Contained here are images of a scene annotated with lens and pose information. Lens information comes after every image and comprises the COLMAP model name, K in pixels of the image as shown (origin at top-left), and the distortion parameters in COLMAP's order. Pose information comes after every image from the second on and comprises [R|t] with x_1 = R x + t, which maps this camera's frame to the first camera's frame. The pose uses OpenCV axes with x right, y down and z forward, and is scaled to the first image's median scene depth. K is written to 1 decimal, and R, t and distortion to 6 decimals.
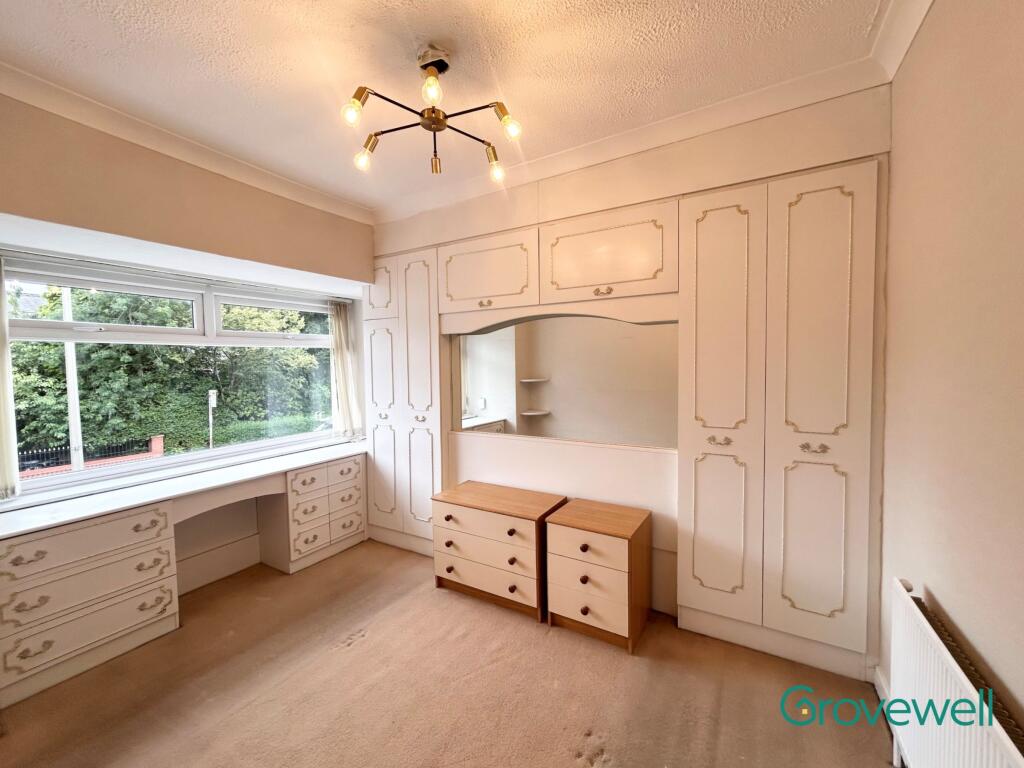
lens RADIAL K [[416.8, 0, 512.2], [0, 416.8, 382.9], [0, 0, 1]] dist [-0.001435, 0.000805]
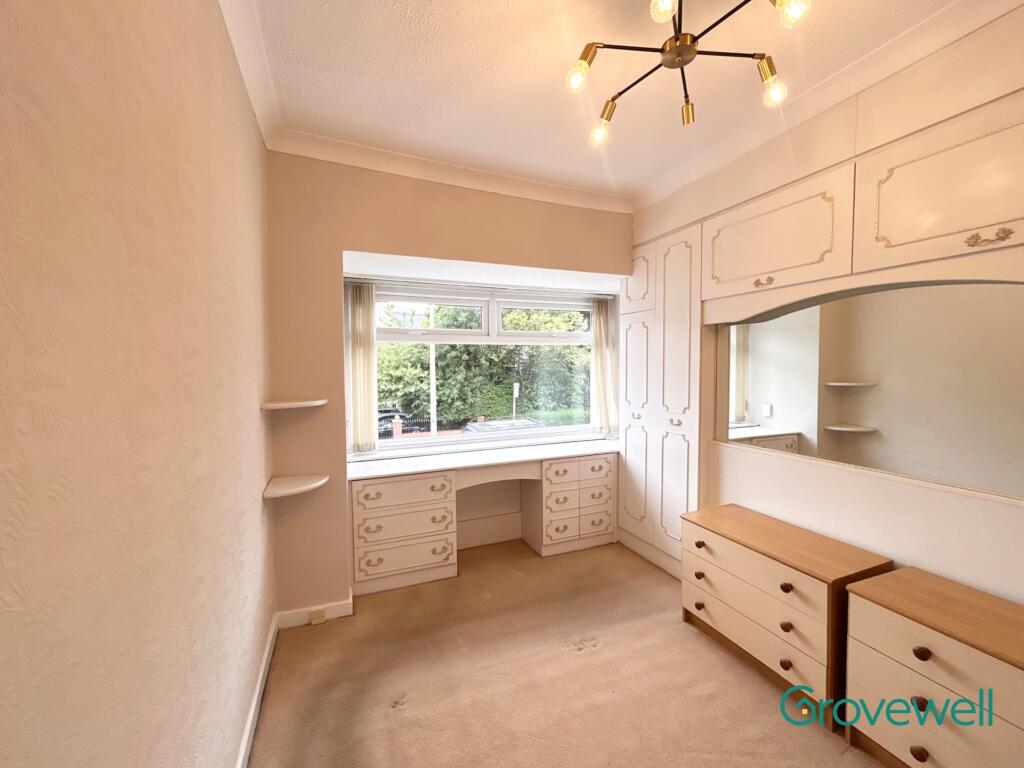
lens RADIAL K [[416.8, 0, 512.2], [0, 416.8, 382.9], [0, 0, 1]] dist [-0.001435, 0.000805]
pose [[0.799539, 0.034304, -0.599633, 0.037616], [-0.032738, 0.999373, 0.013520, 0.002897], [0.599721, 0.008821, 0.800161, 0.115044]]
